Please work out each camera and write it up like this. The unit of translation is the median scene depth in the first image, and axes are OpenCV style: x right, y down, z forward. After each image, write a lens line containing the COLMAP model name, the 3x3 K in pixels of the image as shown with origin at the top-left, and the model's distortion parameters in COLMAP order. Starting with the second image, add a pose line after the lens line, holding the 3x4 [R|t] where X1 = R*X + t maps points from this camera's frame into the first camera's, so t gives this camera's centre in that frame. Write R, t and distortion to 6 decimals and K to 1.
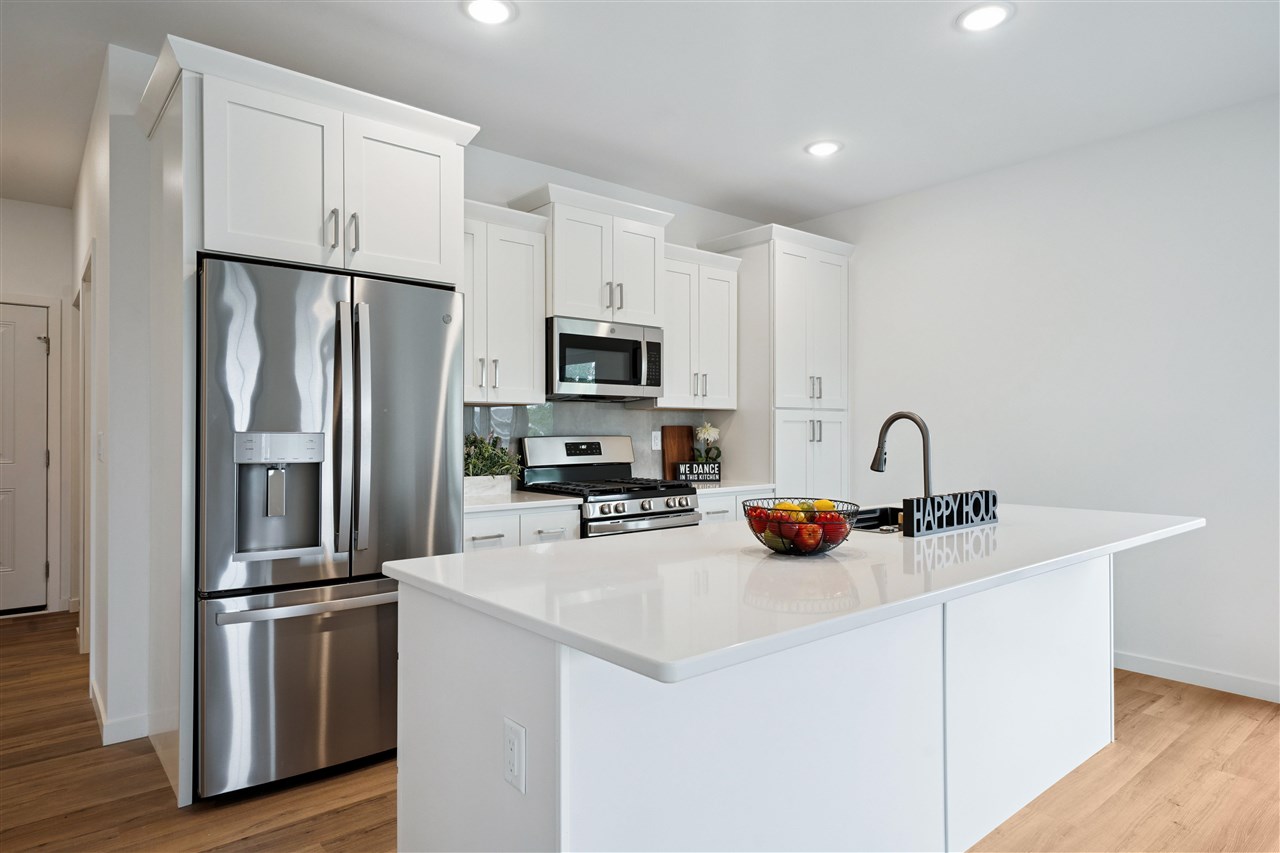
lens RADIAL K [[746.7, 0, 640.0], [0, 746.7, 426.5], [0, 0, 1]] dist [0.004087, 0.001659]
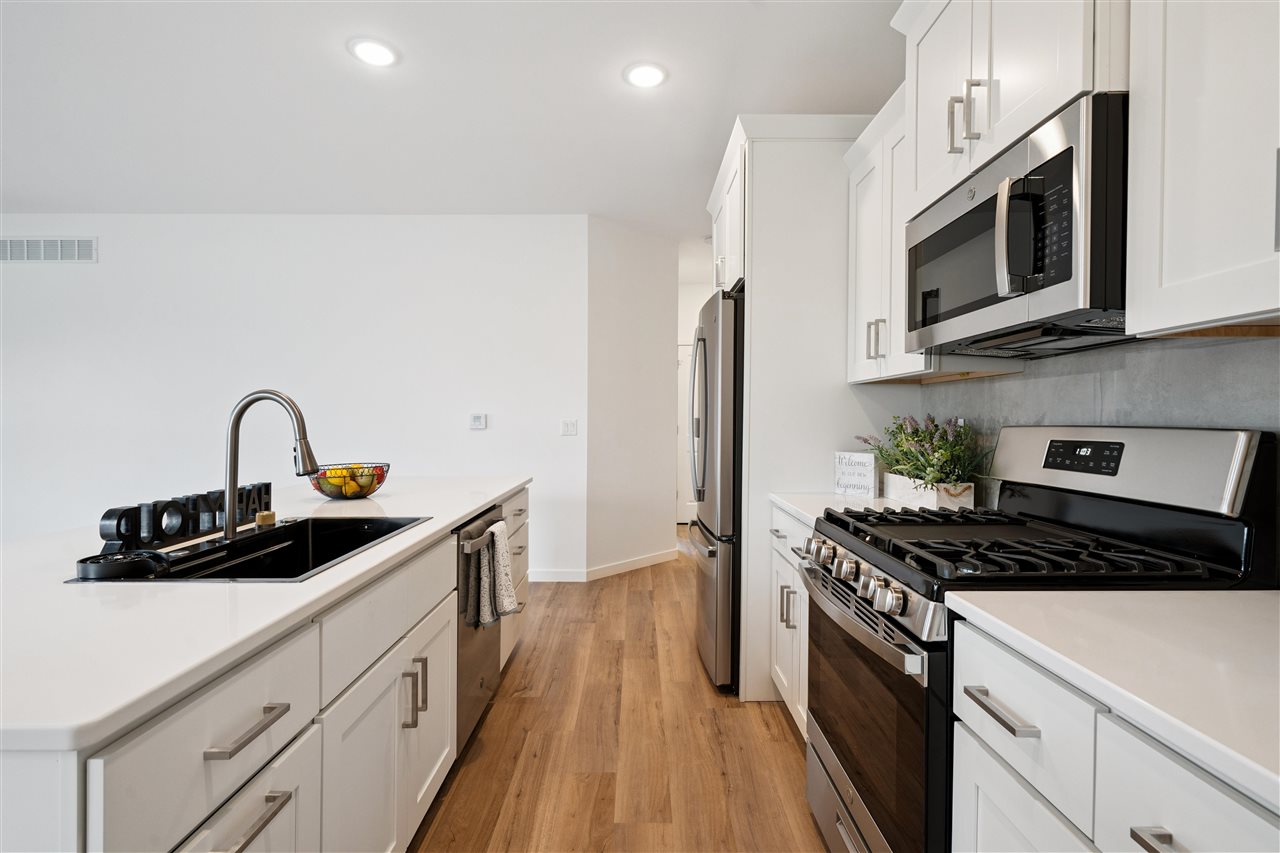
lens RADIAL K [[590.5, 0, 638.8], [0, 590.5, 428.4], [0, 0, 1]] dist [-0.001399, 0.000129]
pose [[-0.640290, 0.005886, -0.768111, 0.439185], [-0.001875, 0.999956, 0.009225, 0.014375], [0.768131, 0.007347, -0.640250, 1.293565]]
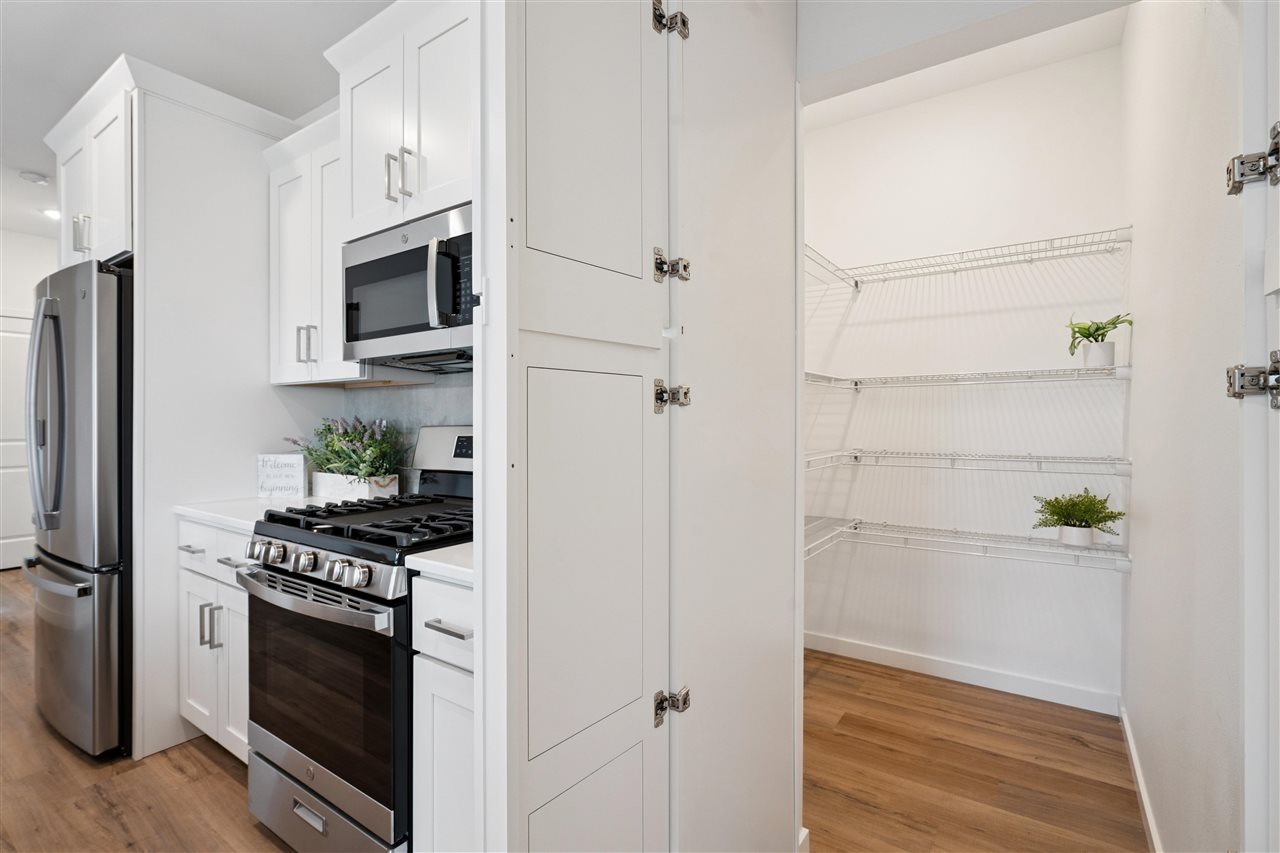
lens RADIAL K [[590.5, 0, 638.8], [0, 590.5, 428.4], [0, 0, 1]] dist [-0.001399, 0.000129]
pose [[0.263288, 0.006621, -0.964695, 0.523589], [0.005031, 0.999953, 0.008236, 0.014810], [0.964704, -0.007022, 0.263242, 1.265090]]
